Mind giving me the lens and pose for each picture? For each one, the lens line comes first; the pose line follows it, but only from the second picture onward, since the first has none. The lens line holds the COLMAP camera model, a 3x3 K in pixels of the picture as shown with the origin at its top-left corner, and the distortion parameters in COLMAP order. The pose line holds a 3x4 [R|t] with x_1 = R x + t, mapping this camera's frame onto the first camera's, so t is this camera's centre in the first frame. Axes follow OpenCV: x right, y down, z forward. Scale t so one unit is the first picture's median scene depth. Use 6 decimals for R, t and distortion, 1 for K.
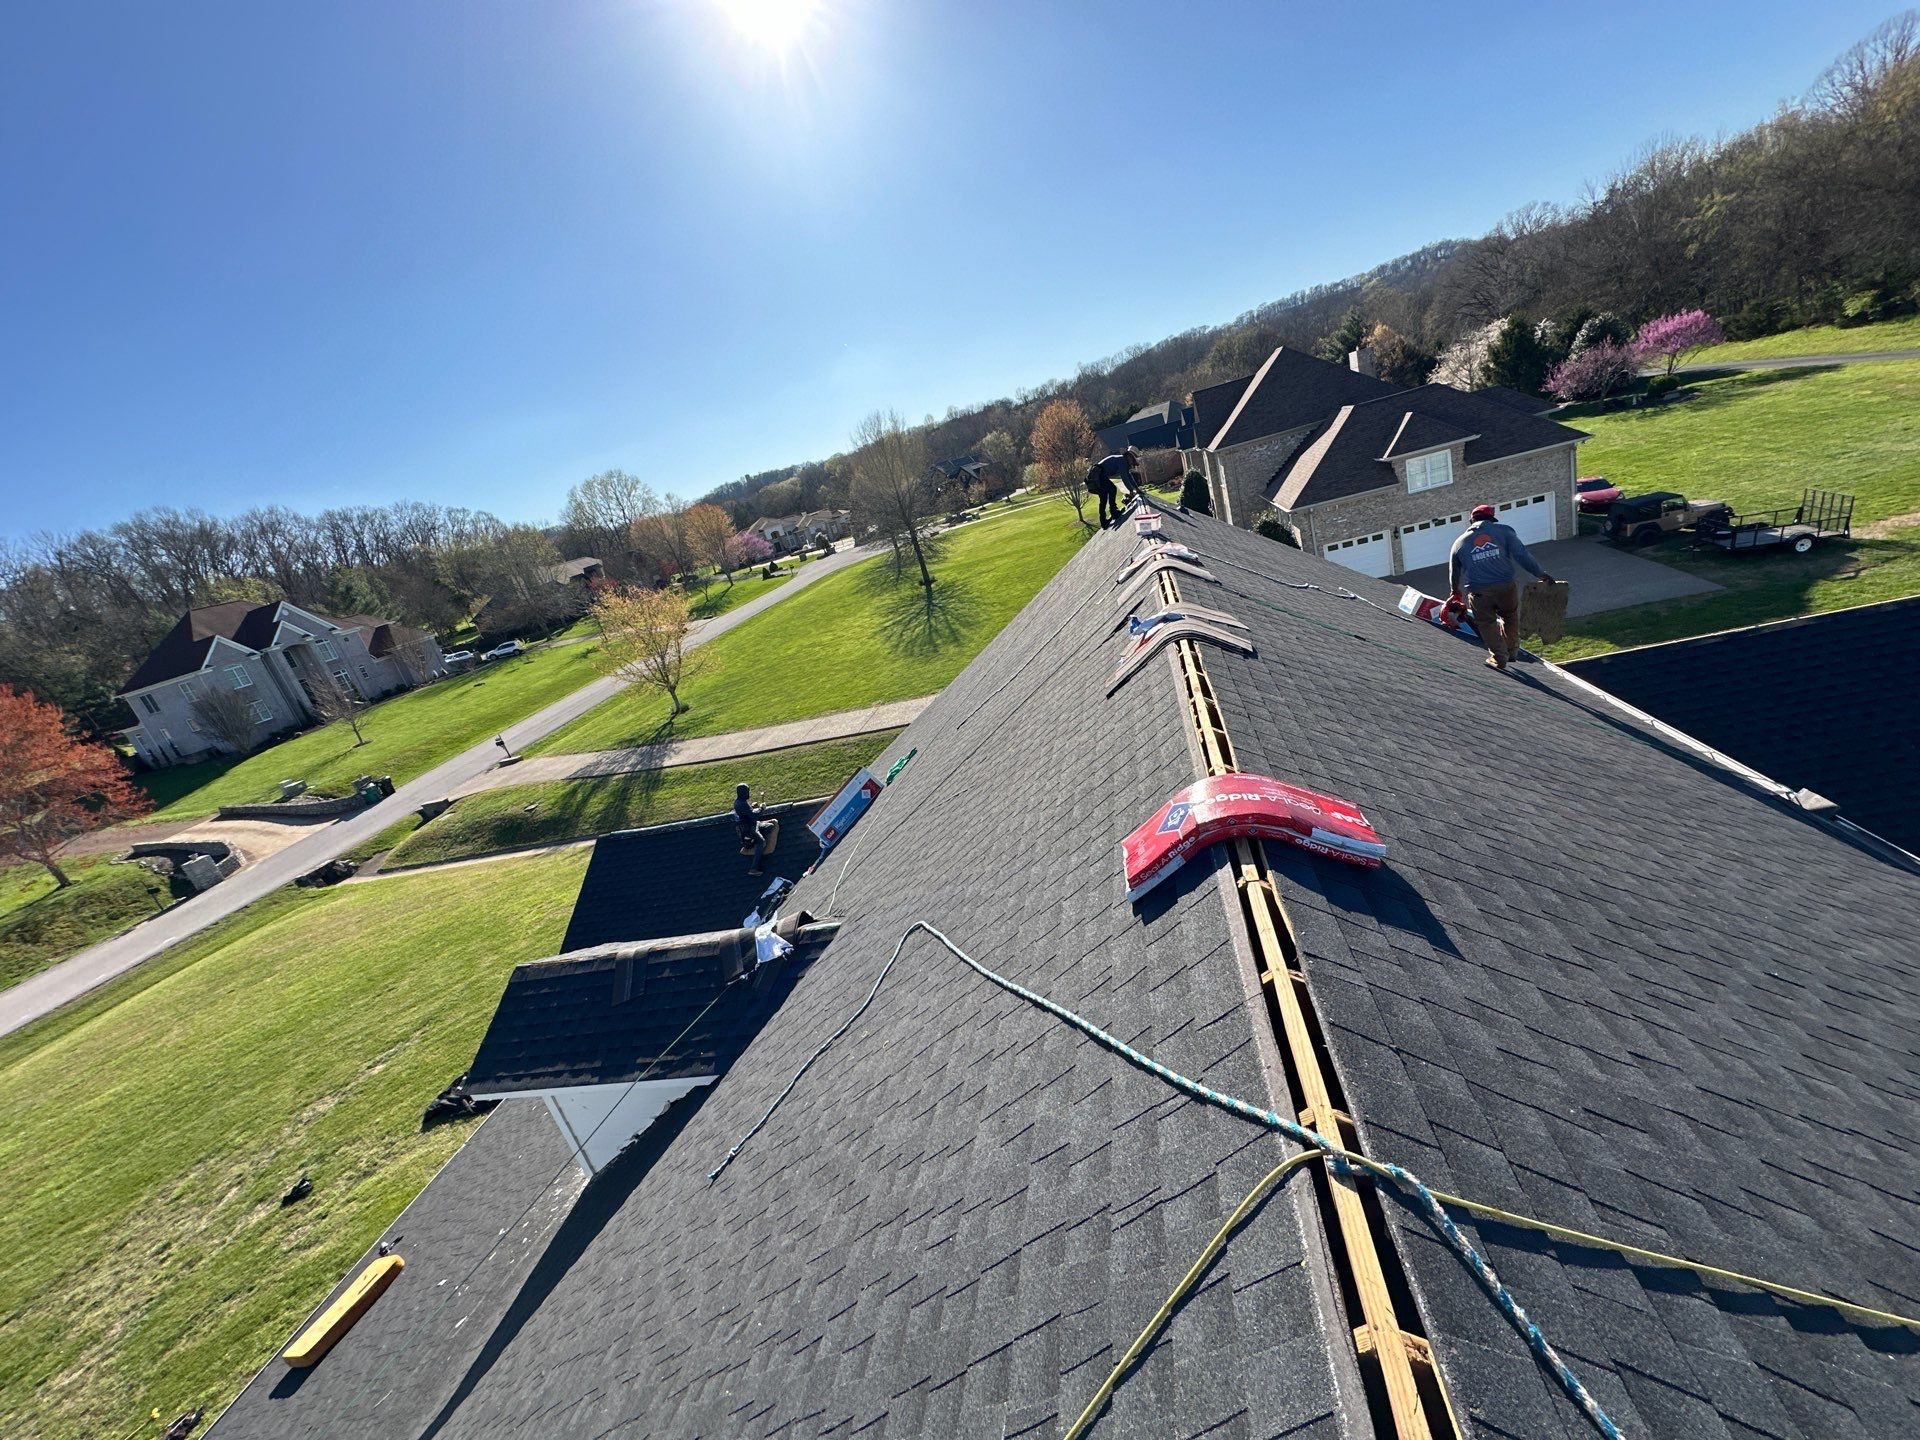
lens RADIAL K [[761.4, 0, 960.0], [0, 761.4, 720.0], [0, 0, 1]] dist [-0.004202, 0.000363]
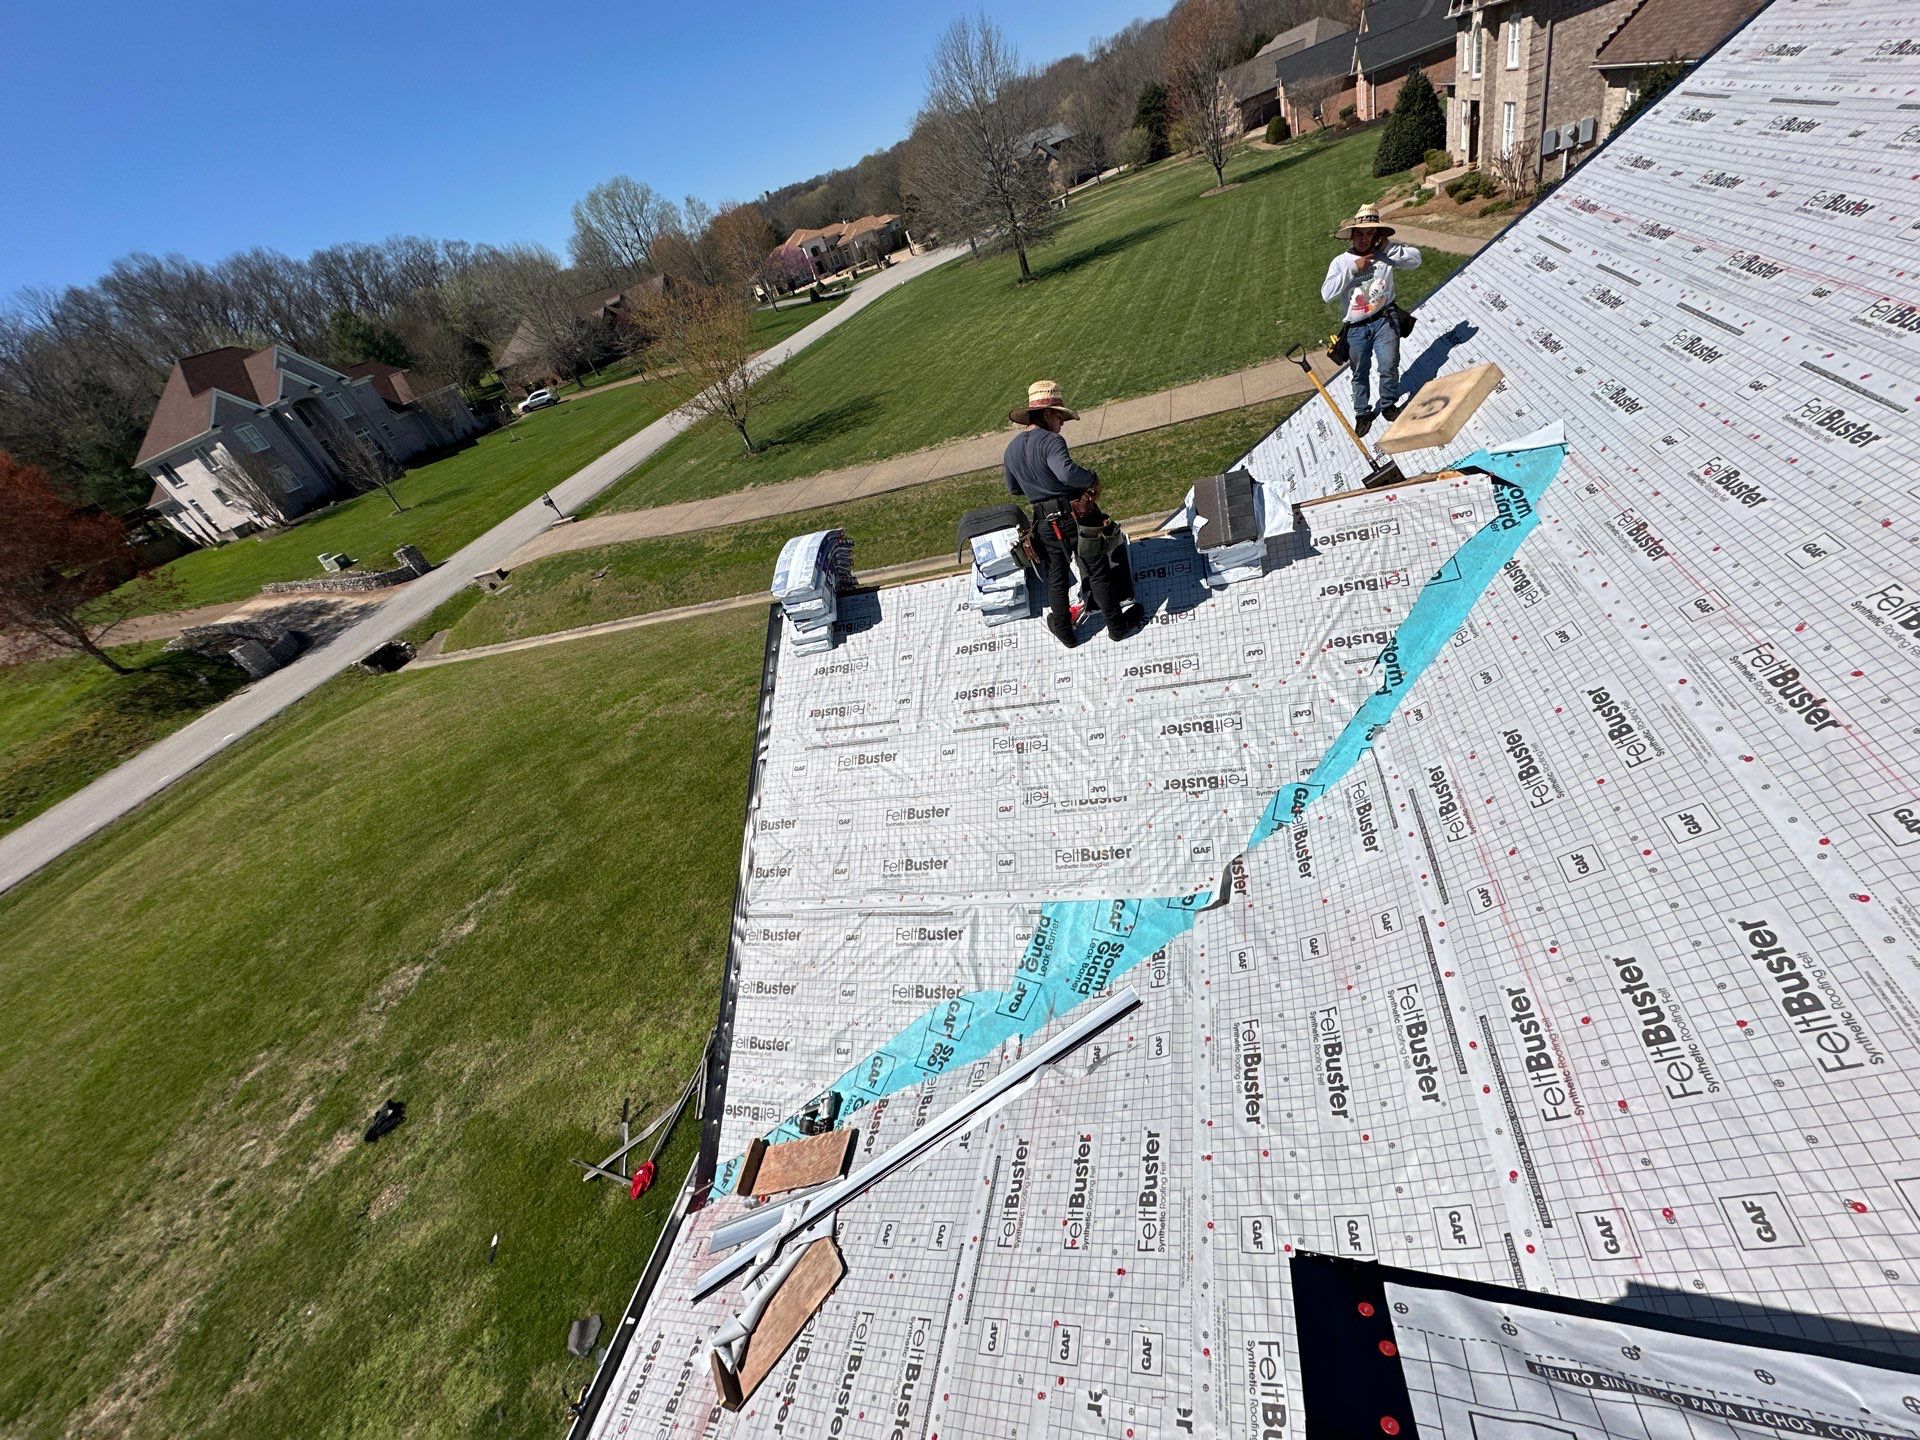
lens RADIAL K [[761.4, 0, 960.0], [0, 761.4, 720.0], [0, 0, 1]] dist [-0.004202, 0.000363]
pose [[0.997474, -0.009568, -0.070388, -0.064480], [0.030263, 0.953704, 0.299221, 0.016609], [0.064266, -0.300596, 0.951584, 0.106817]]
